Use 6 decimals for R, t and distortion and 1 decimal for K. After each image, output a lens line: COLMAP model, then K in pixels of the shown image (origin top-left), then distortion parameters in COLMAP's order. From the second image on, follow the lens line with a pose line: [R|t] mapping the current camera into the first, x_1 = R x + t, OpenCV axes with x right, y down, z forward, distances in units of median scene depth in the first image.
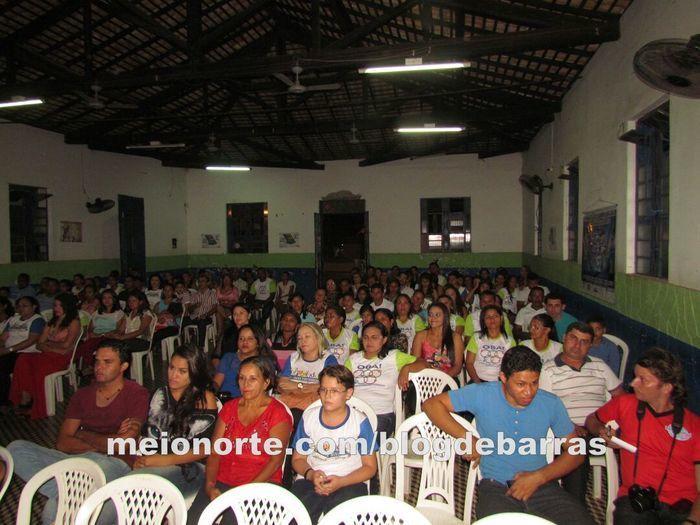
lens RADIAL K [[531.5, 0, 348.5], [0, 531.5, 259.0], [0, 0, 1]] dist [0.004514, 0.003206]
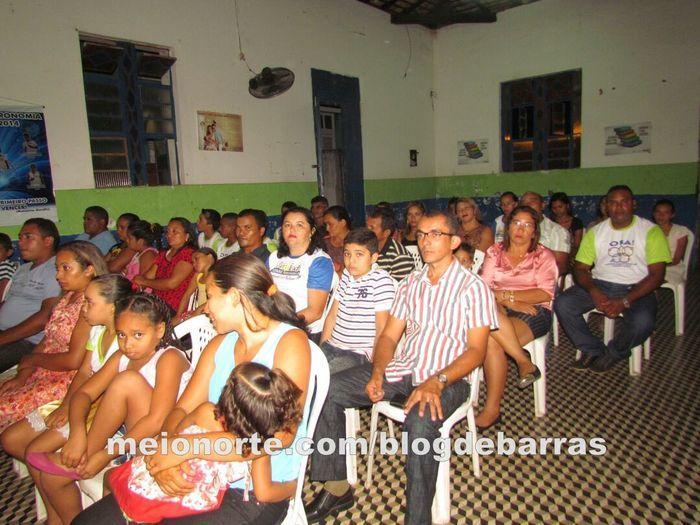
lens RADIAL K [[531.5, 0, 348.5], [0, 531.5, 259.0], [0, 0, 1]] dist [0.004514, 0.003206]
pose [[0.884541, 0.039794, -0.464762, -0.129715], [0.017001, 0.992942, 0.117374, 0.015834], [0.466153, -0.111724, 0.877621, 0.514308]]
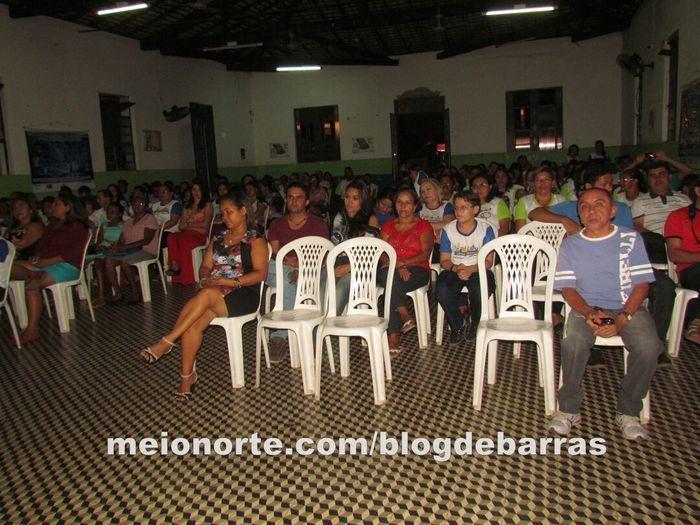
lens RADIAL K [[626.0, 0, 350.0], [0, 626.0, 262.5], [0, 0, 1]] dist [0.013105, -0.021831]
pose [[0.995017, -0.025051, -0.096502, -0.039759], [0.036873, 0.991753, 0.122748, 0.040716], [0.092632, -0.125695, 0.987735, -0.144846]]
